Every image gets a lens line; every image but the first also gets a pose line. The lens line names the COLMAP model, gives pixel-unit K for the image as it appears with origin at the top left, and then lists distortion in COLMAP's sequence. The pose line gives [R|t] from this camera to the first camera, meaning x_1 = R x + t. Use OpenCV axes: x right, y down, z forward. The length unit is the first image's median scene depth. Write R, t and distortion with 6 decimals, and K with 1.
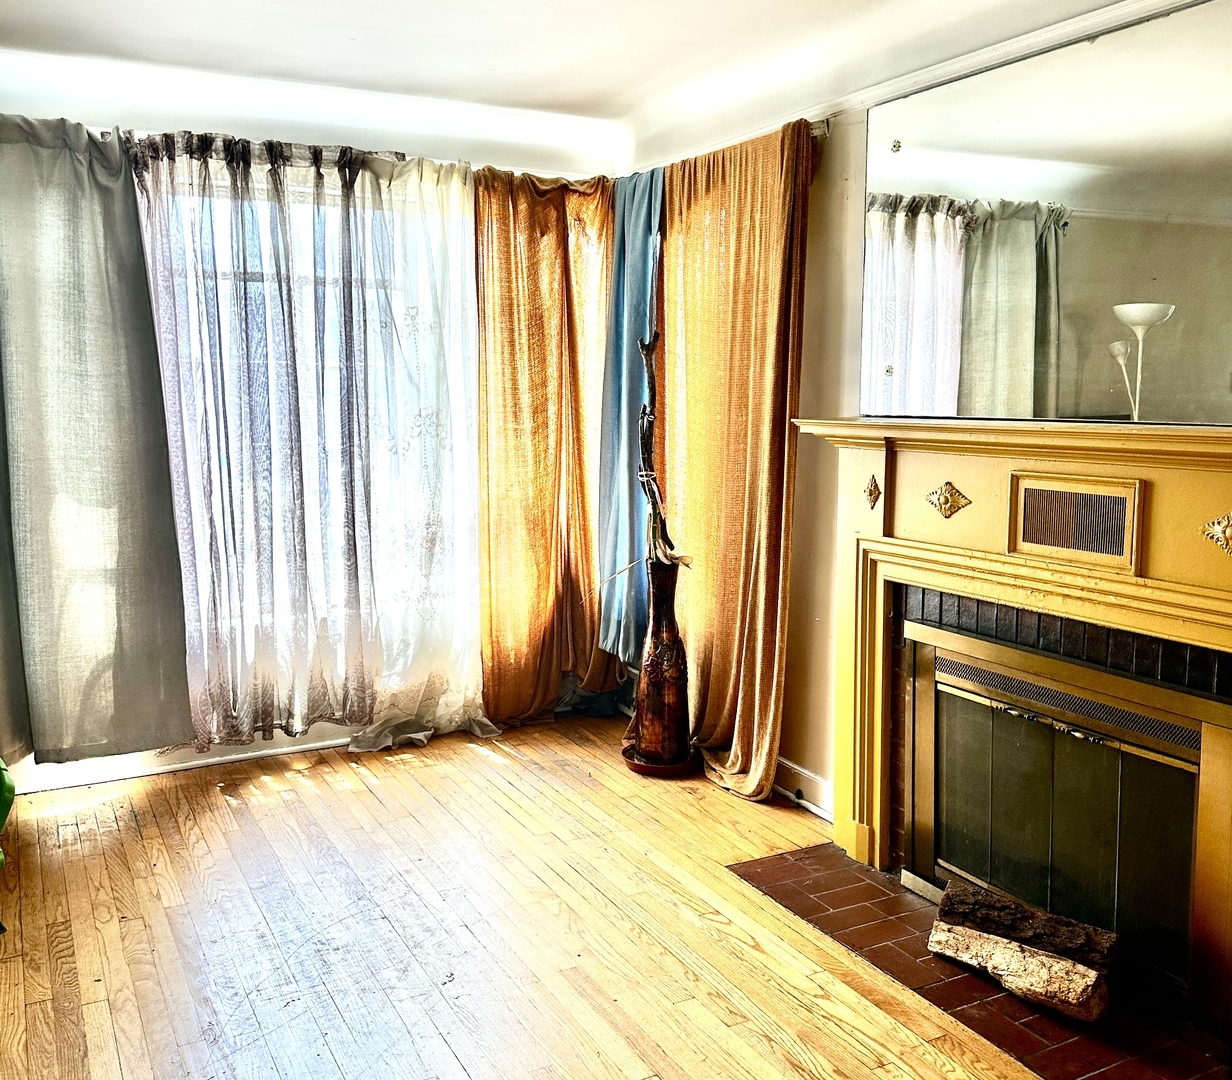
lens RADIAL K [[1161.9, 0, 616.0], [0, 1161.9, 540.0], [0, 0, 1]] dist [0.120620, -0.267954]
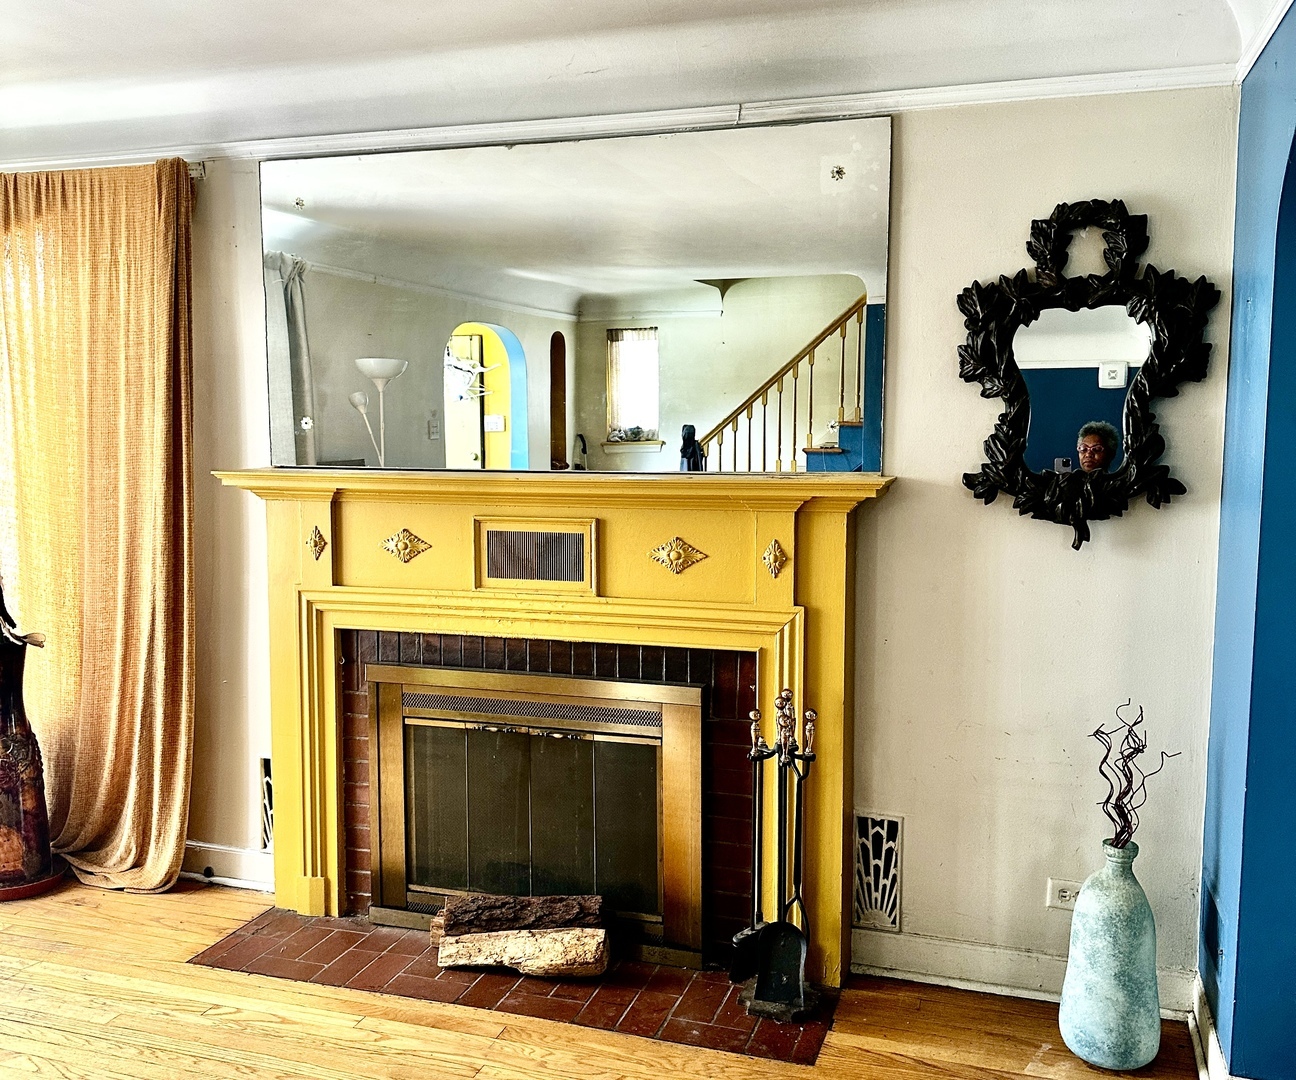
lens RADIAL K [[1239.3, 0, 648.0], [0, 1239.3, 540.0], [0, 0, 1]] dist [0.140469, -0.256287]
pose [[0.702585, -0.061043, 0.708977, -0.349190], [0.086755, 0.996230, -0.000197, -0.018697], [-0.706292, 0.061646, 0.705232, 0.034687]]
